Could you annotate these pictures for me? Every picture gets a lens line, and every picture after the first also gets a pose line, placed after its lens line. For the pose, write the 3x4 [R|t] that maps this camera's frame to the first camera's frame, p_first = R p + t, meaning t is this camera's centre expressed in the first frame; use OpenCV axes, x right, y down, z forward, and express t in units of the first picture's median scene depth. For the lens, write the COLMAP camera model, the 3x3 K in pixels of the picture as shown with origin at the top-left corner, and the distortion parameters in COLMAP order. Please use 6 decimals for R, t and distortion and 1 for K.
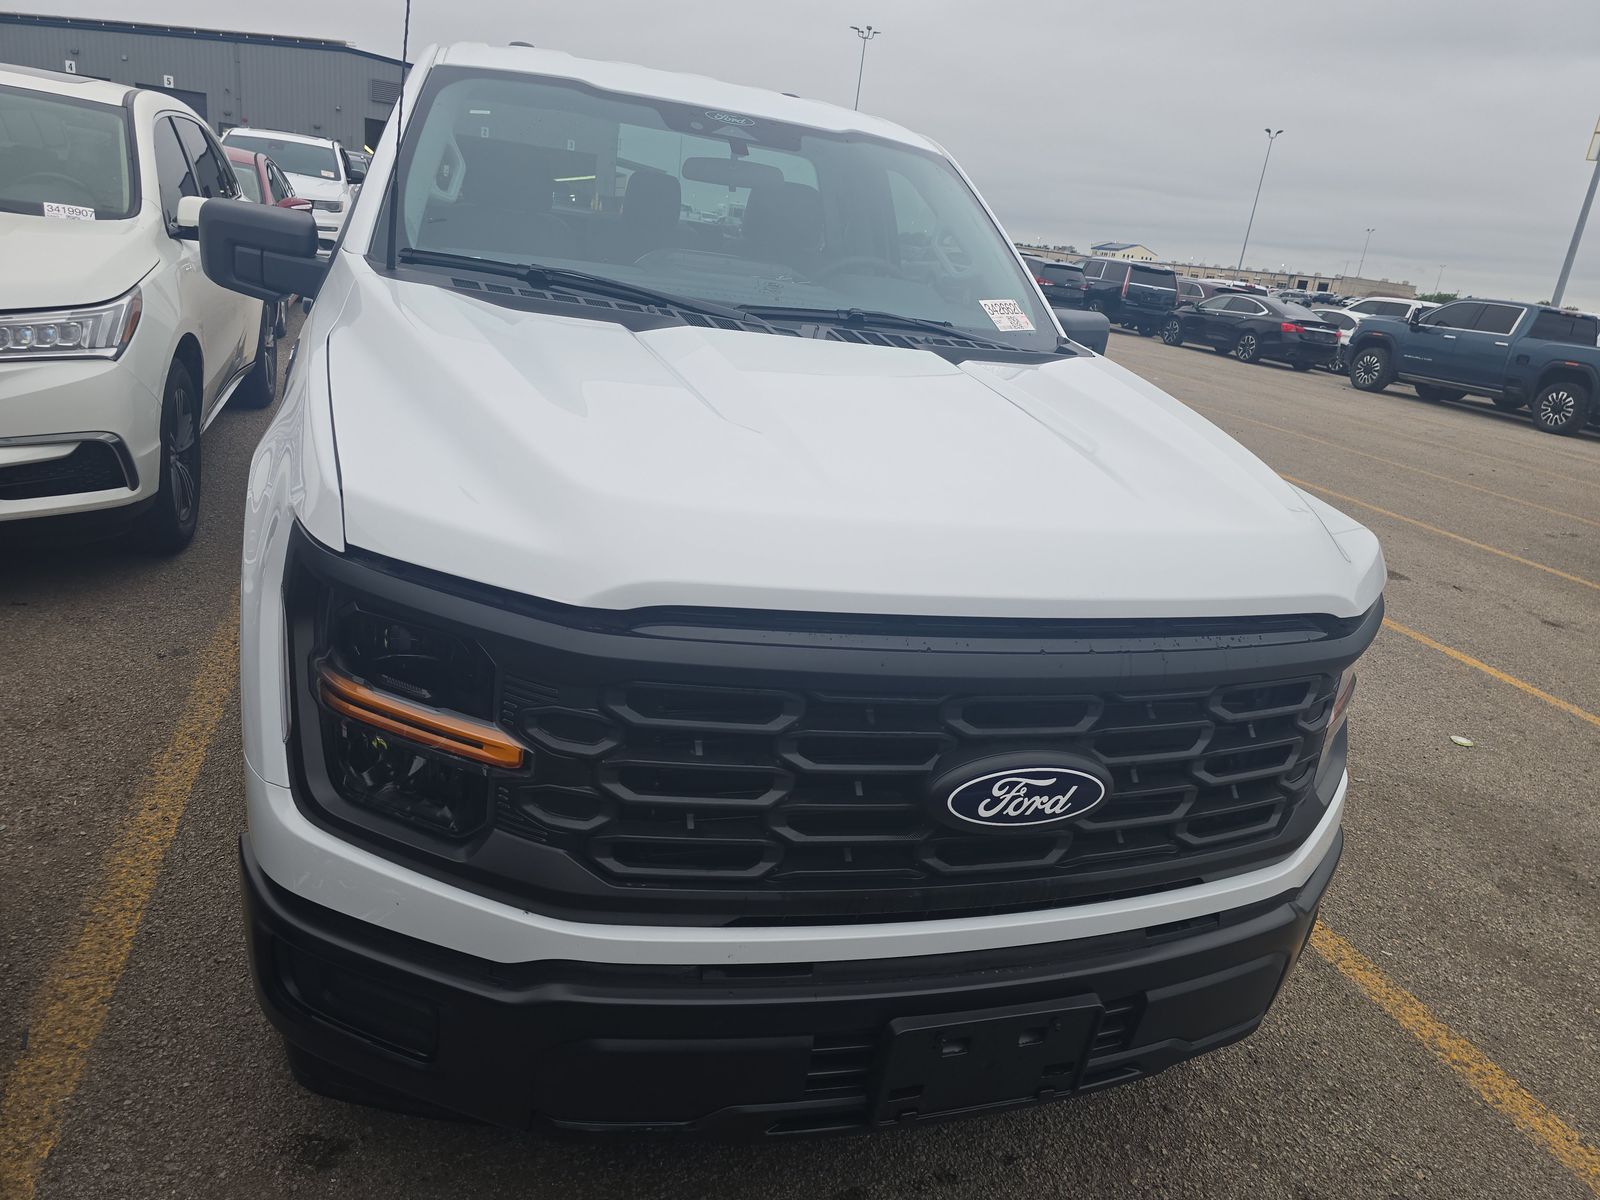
lens RADIAL K [[1065.7, 0, 796.2], [0, 1065.7, 597.0], [0, 0, 1]] dist [0.075339, -0.073241]
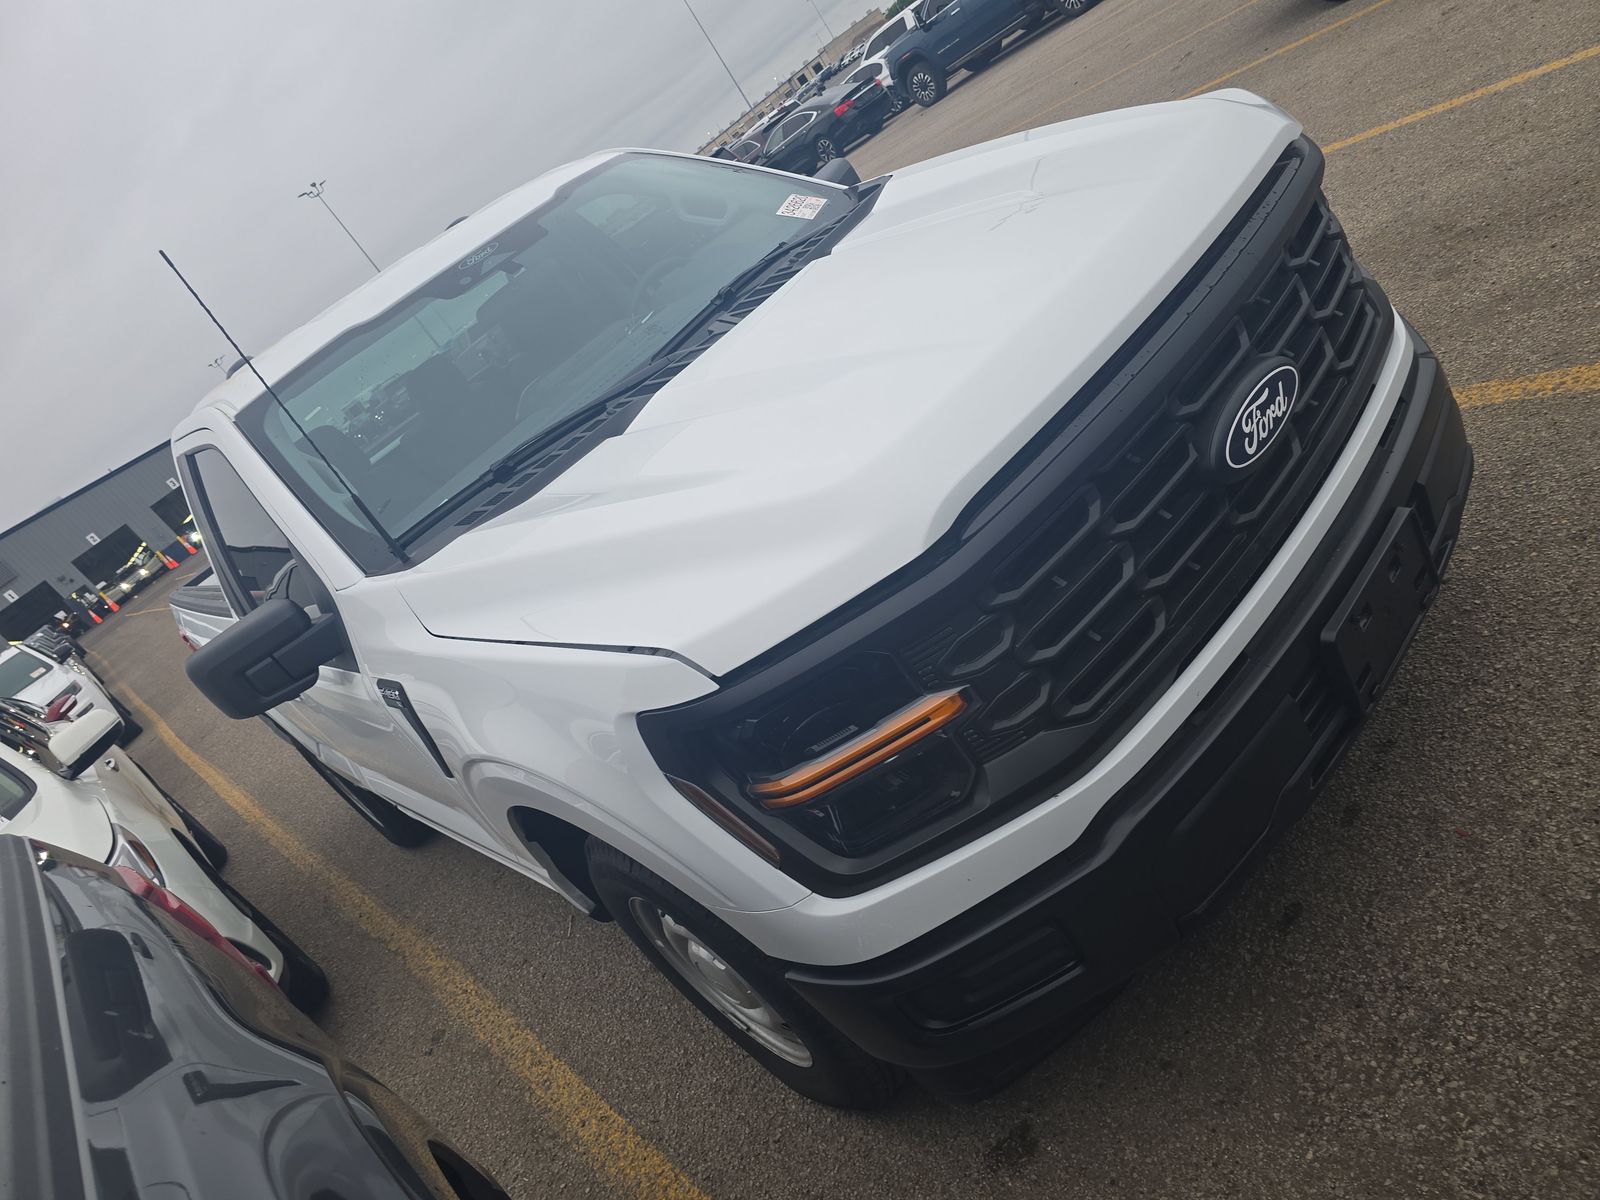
lens RADIAL K [[1065.7, 0, 796.2], [0, 1065.7, 597.0], [0, 0, 1]] dist [0.075339, -0.073241]
pose [[0.685036, -0.720250, 0.109385, -0.248461], [0.719974, 0.692252, 0.049243, -0.060900], [-0.111190, 0.045021, 0.992779, -0.053784]]
